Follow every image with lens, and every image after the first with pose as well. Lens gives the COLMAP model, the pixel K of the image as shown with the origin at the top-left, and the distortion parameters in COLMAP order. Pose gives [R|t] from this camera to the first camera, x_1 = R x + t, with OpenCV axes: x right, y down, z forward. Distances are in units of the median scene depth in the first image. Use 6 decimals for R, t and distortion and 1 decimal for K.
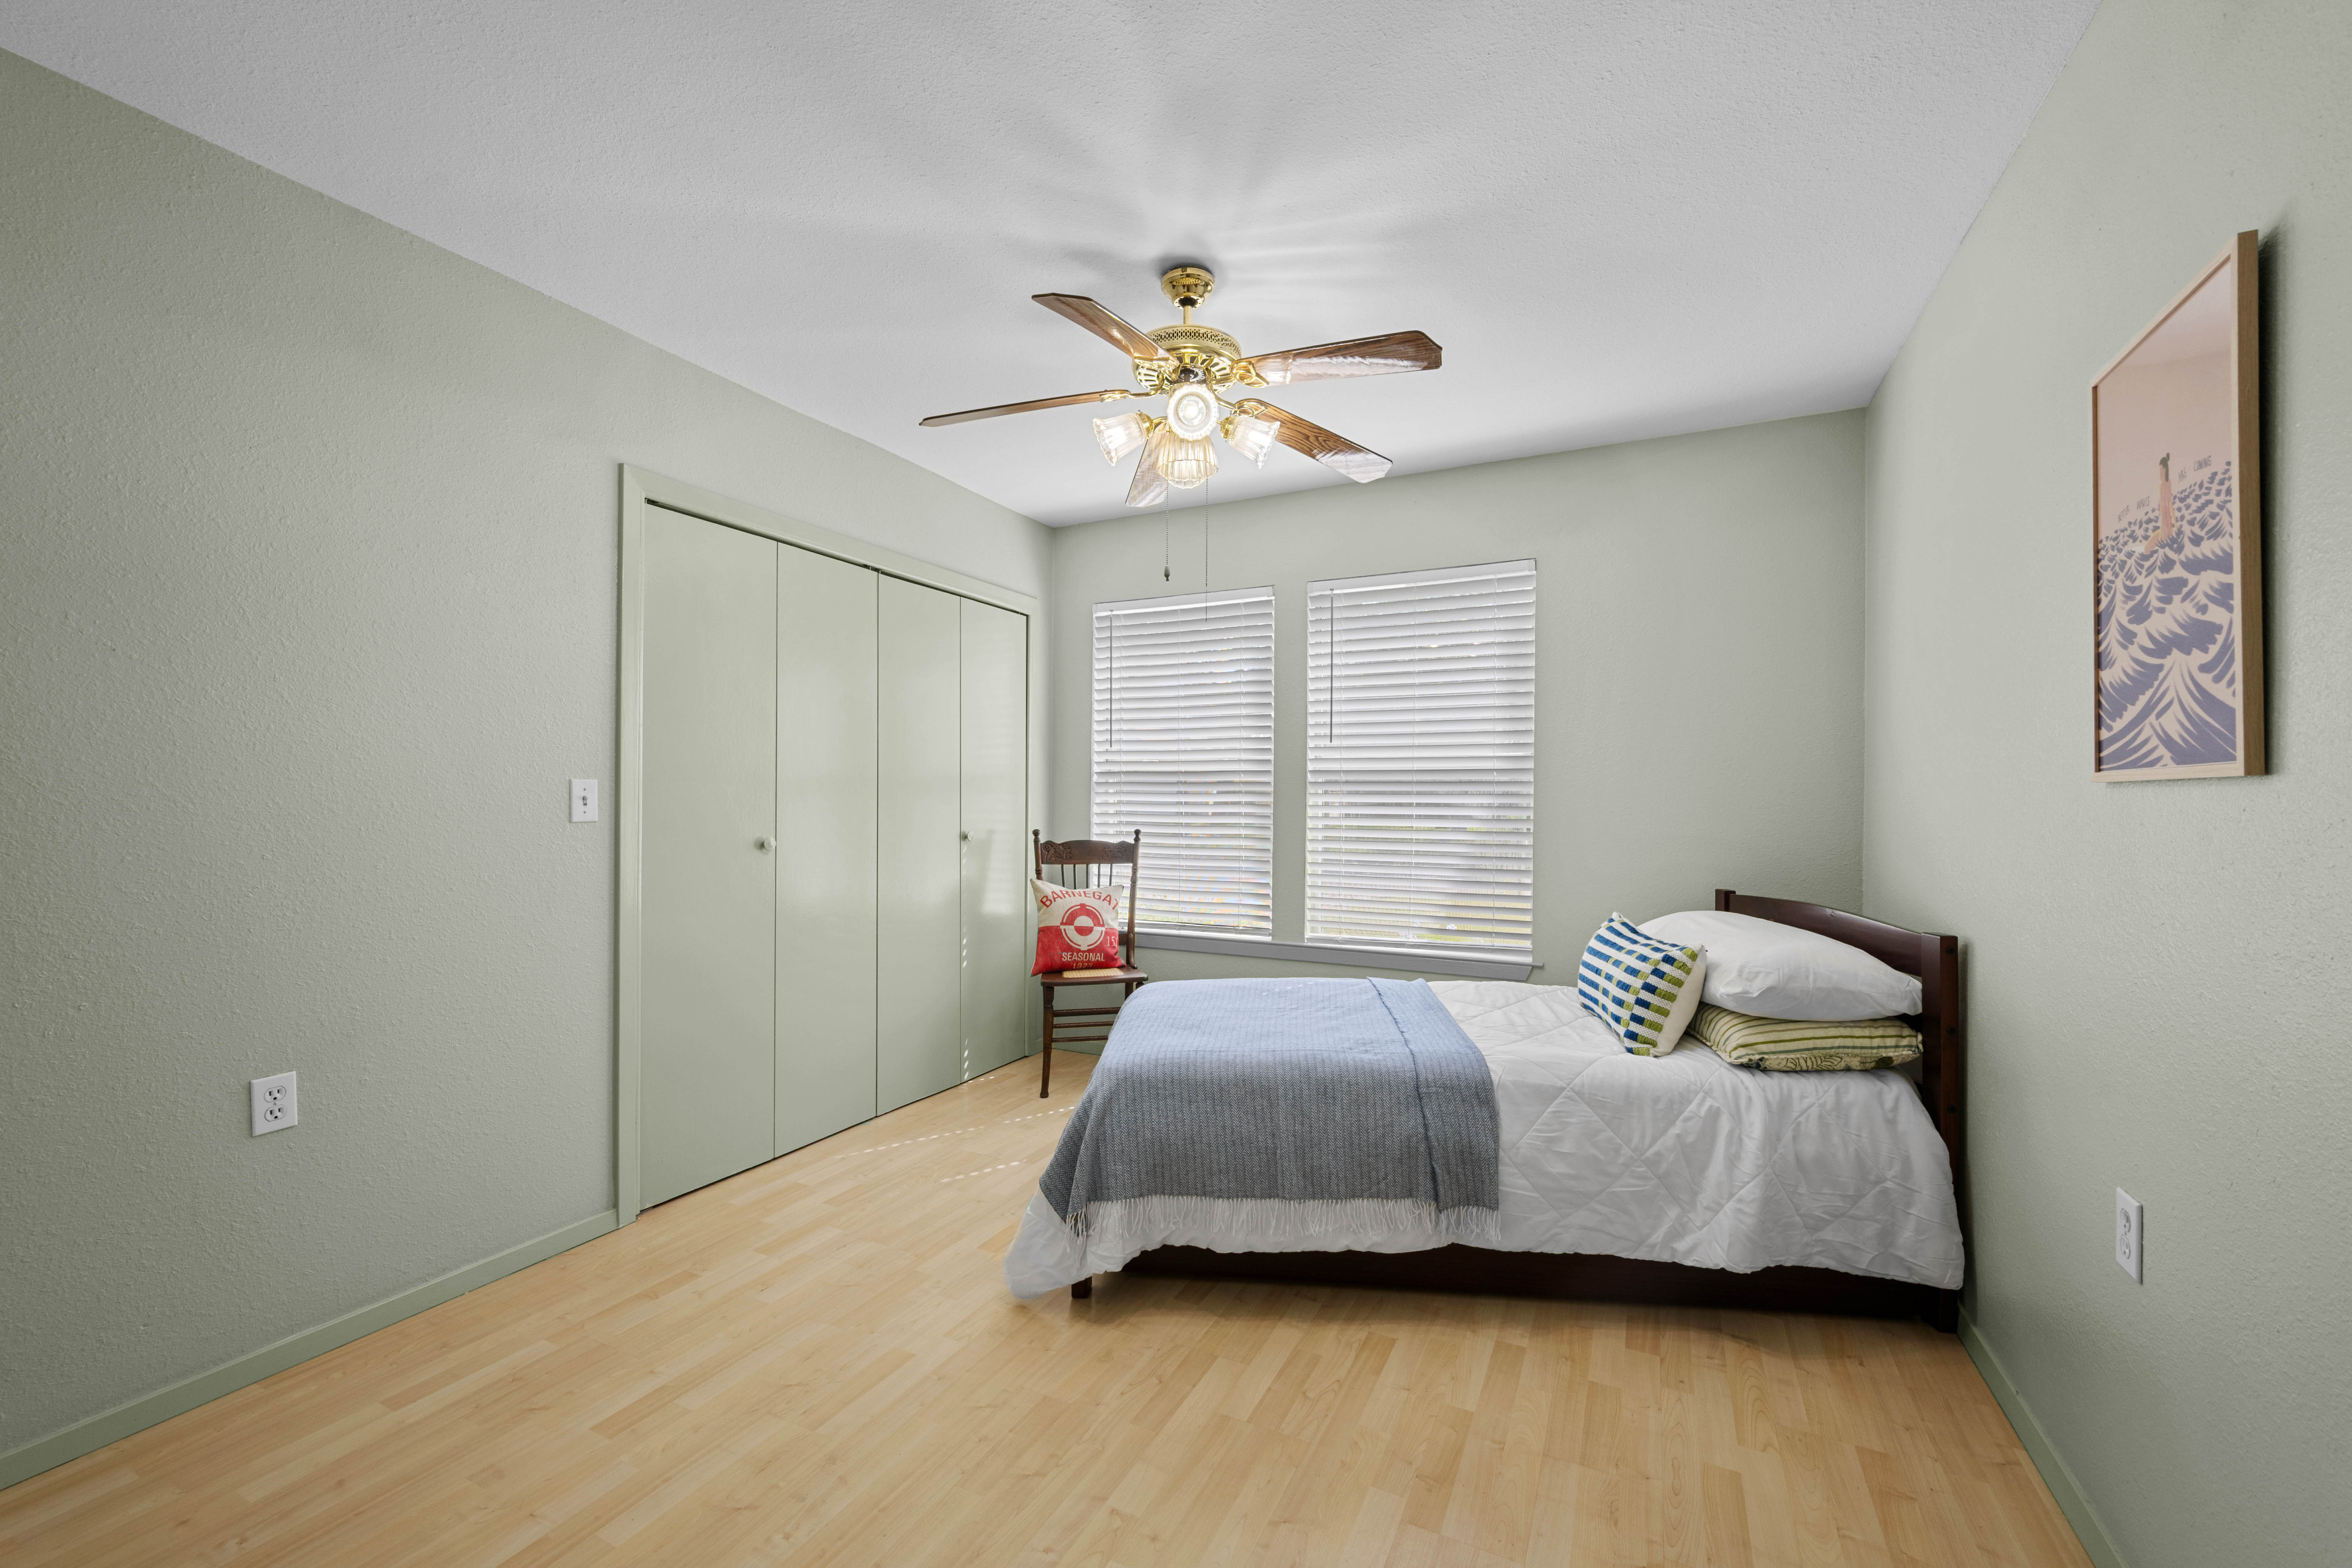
lens RADIAL K [[935.3, 0, 1179.6], [0, 935.3, 788.9], [0, 0, 1]] dist [-0.001875, 0.000612]
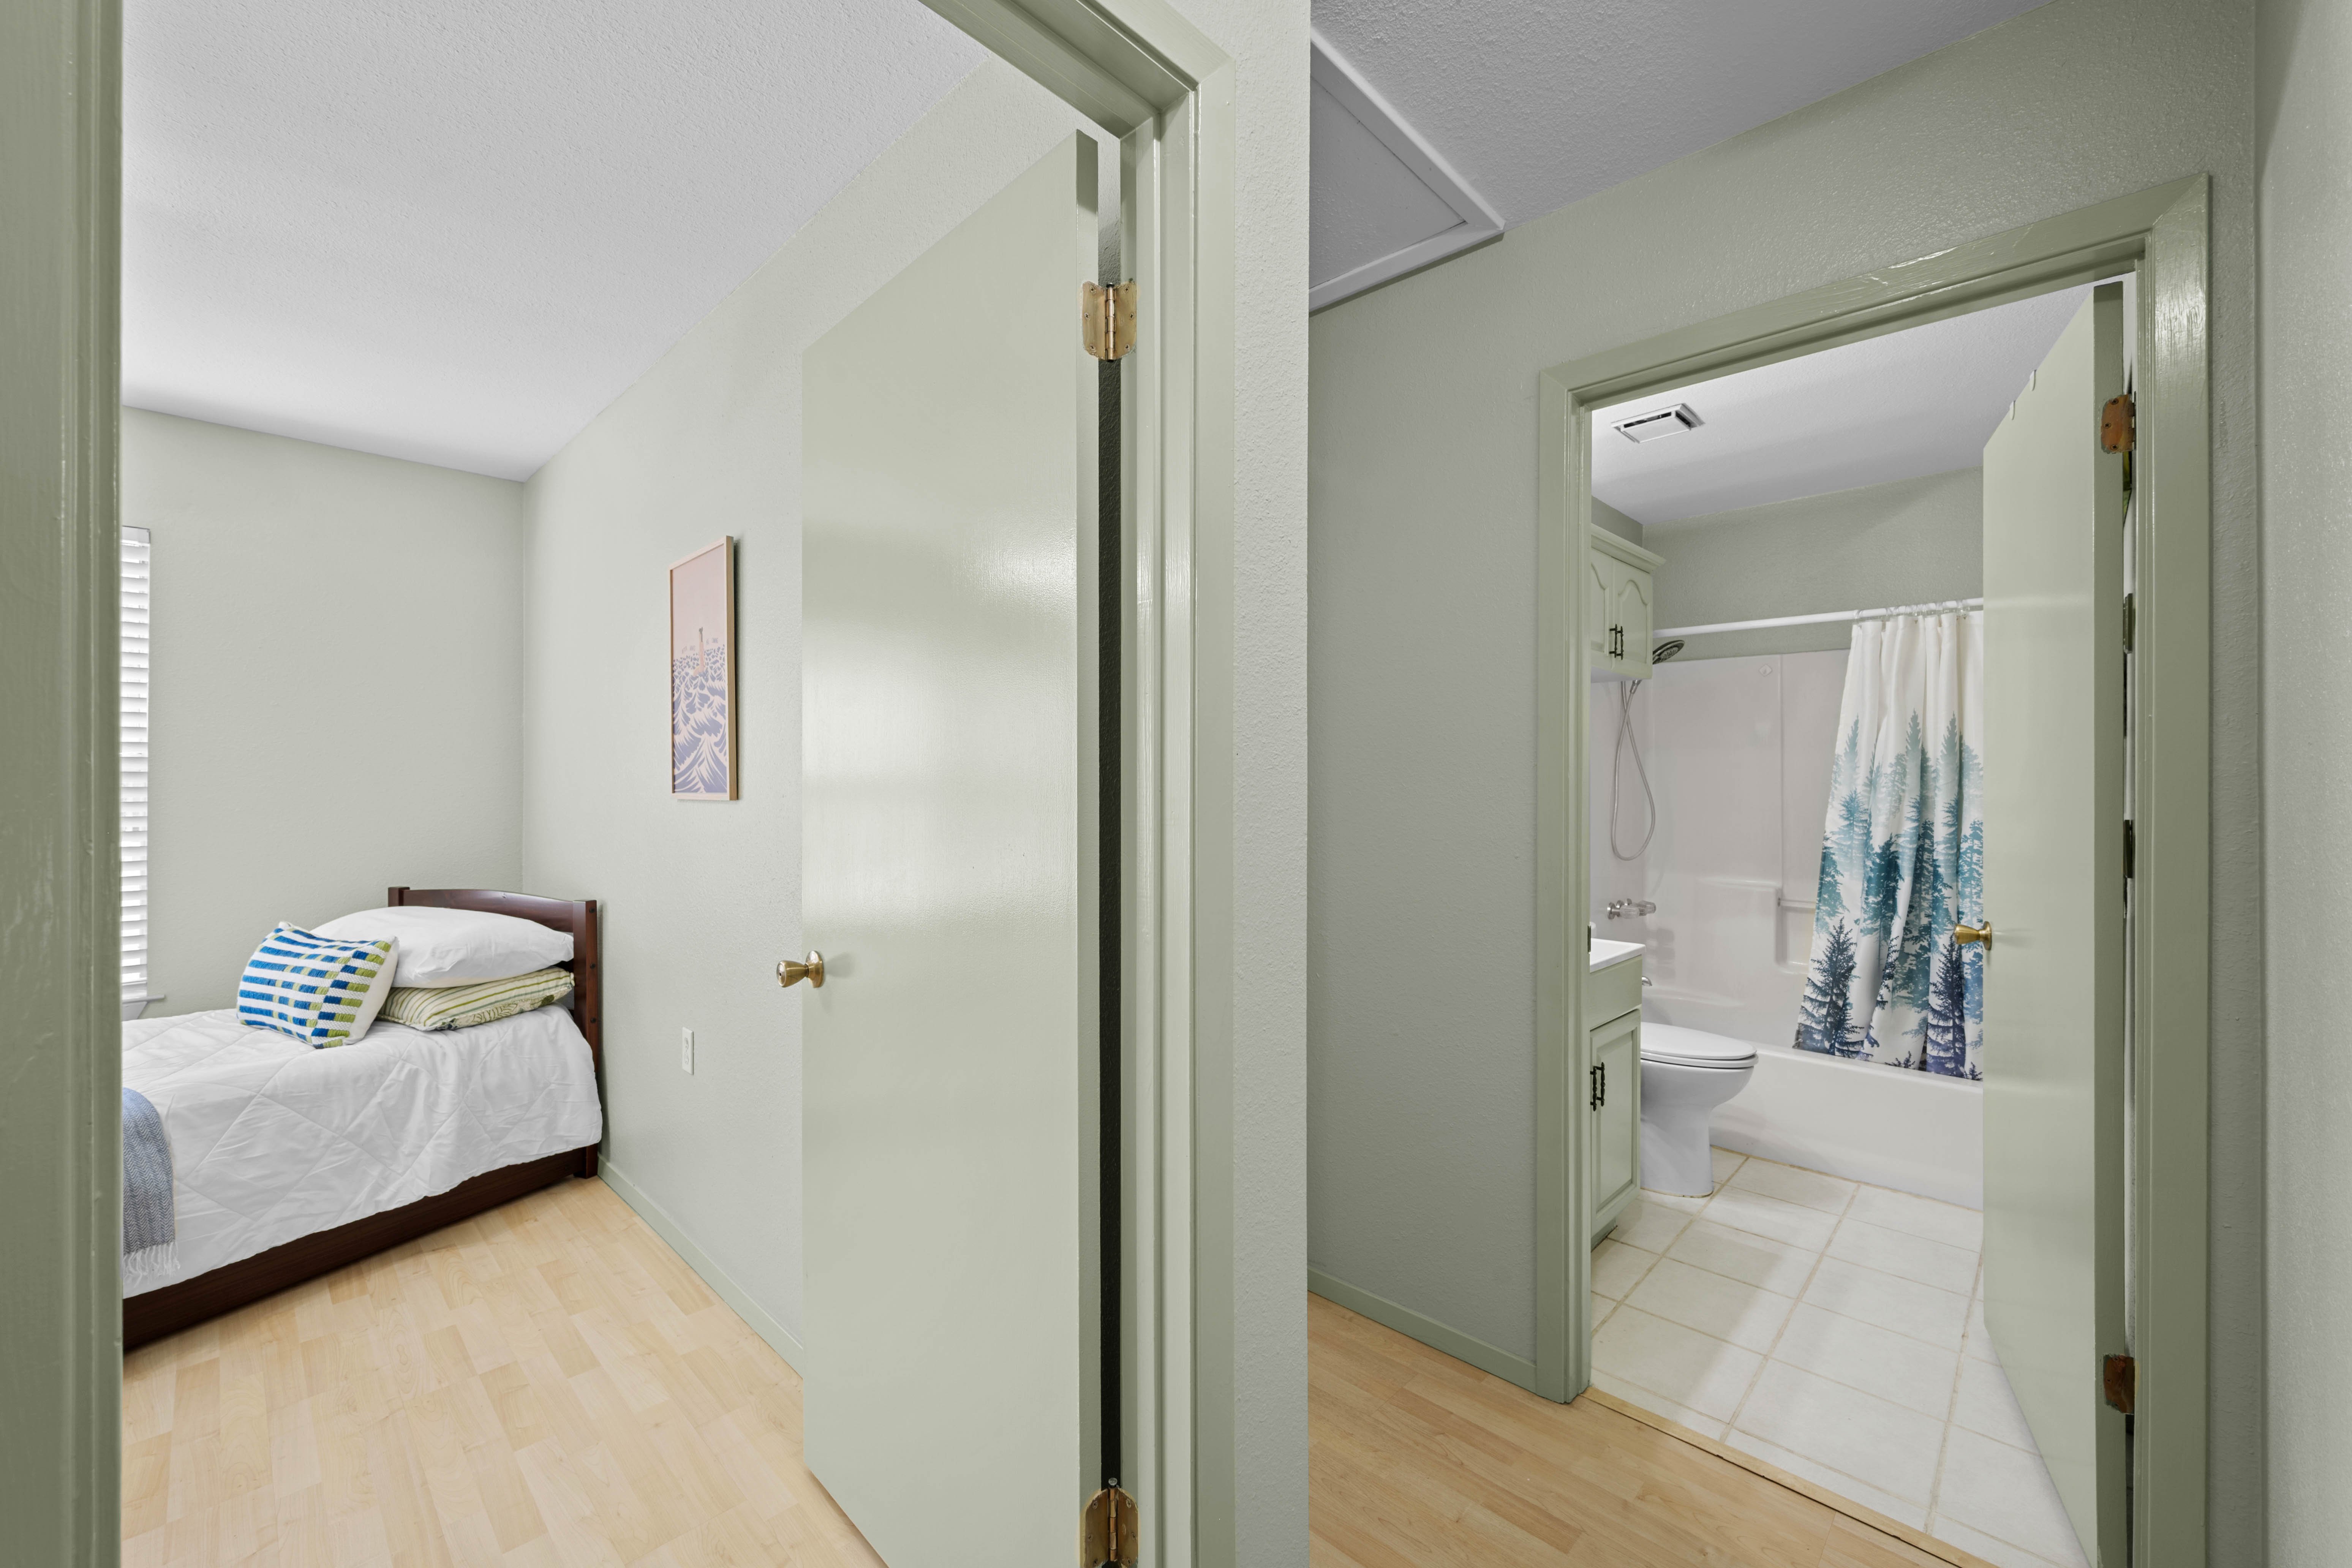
lens RADIAL K [[935.3, 0, 1180.1], [0, 935.3, 778.7], [0, 0, 1]] dist [-0.001875, 0.000612]
pose [[0.303488, -0.005579, 0.952819, -0.262876], [-0.002261, 0.999976, 0.006575, -0.039293], [-0.952833, -0.004149, 0.303468, -0.288667]]
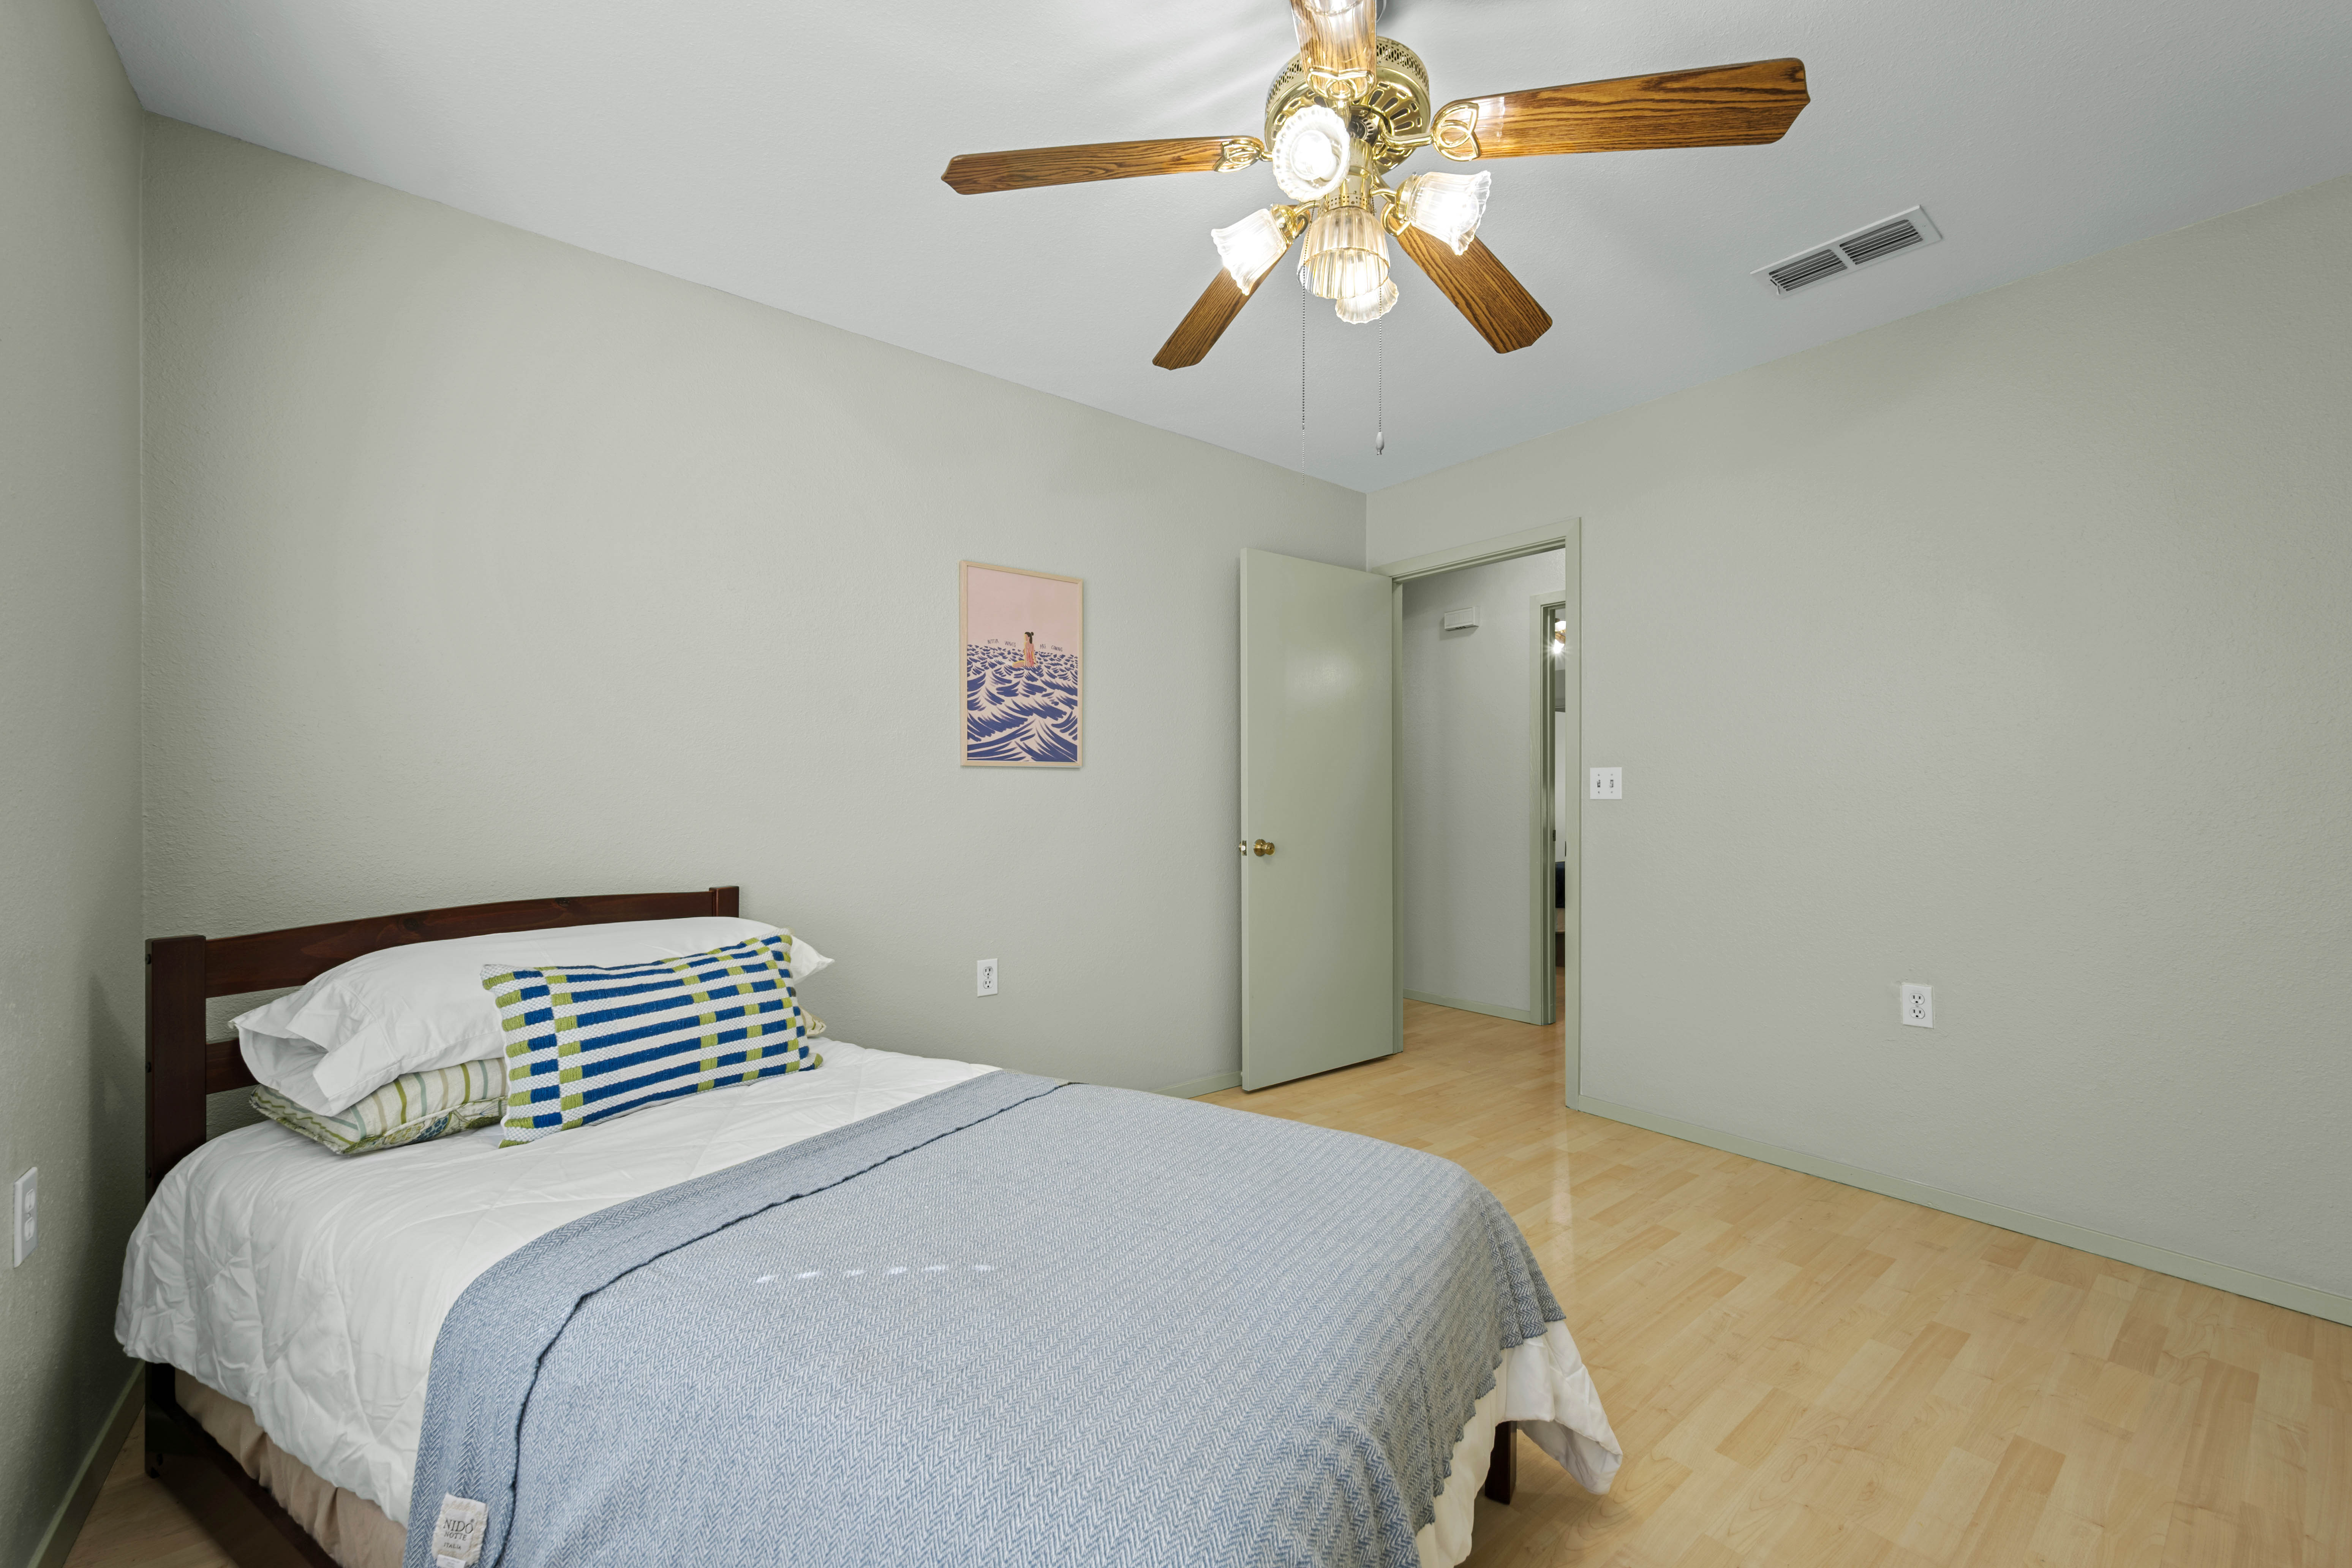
lens RADIAL K [[935.3, 0, 1177.5], [0, 935.3, 792.0], [0, 0, 1]] dist [-0.001875, 0.000612]
pose [[-0.903901, -0.006613, 0.427691, -0.187293], [-0.011006, 0.999909, -0.007799, 0.040544], [-0.427601, -0.011756, -0.903891, 1.764126]]
